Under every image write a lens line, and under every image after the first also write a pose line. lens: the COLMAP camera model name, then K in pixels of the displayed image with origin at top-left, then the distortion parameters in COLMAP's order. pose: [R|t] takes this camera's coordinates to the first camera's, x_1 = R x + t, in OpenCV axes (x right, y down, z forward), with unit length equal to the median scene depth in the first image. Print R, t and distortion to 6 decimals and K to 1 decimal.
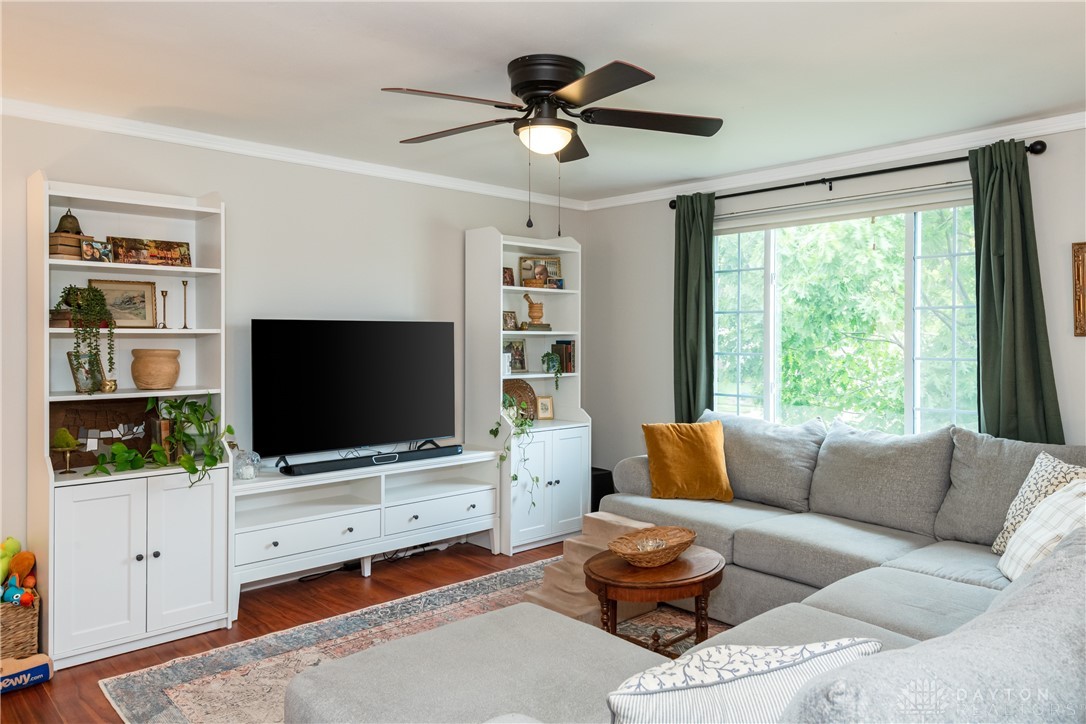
lens RADIAL K [[740.5, 0, 543.4], [0, 740.5, 354.0], [0, 0, 1]] dist [-0.001282, -0.001018]
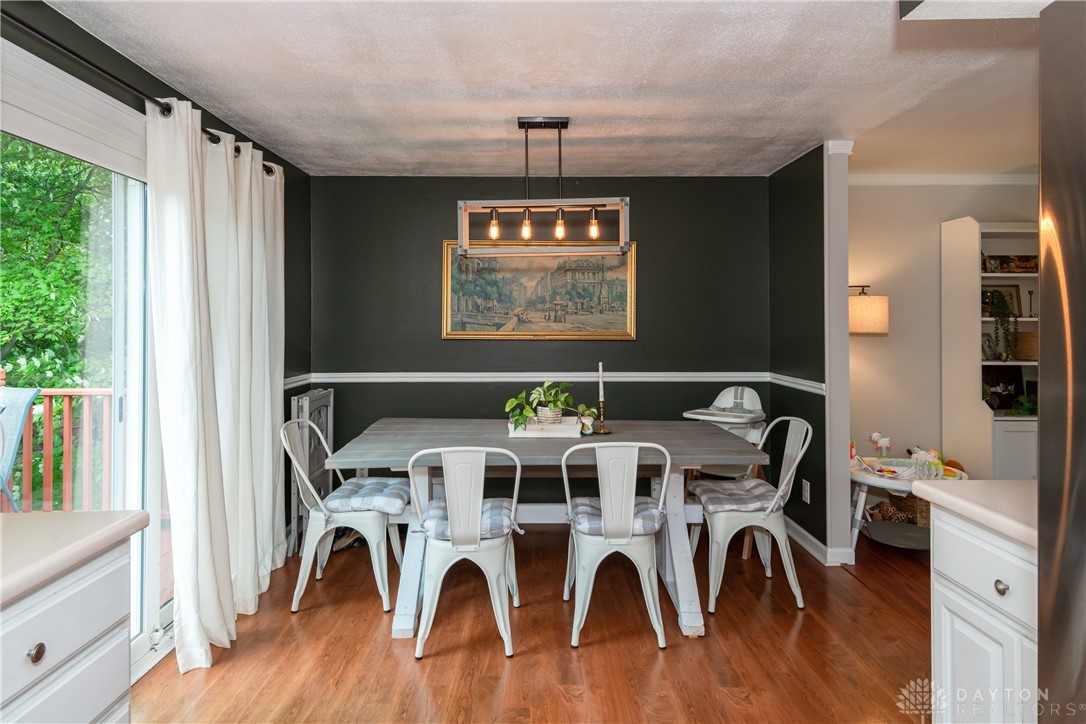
lens RADIAL K [[581.8, 0, 544.0], [0, 581.8, 325.6], [0, 0, 1]] dist [0.034774, -0.006651]
pose [[0.752358, -0.005097, -0.658735, -0.474259], [-0.010873, 0.999738, -0.020154, 0.014343], [0.658665, 0.022326, 0.752105, -0.468706]]
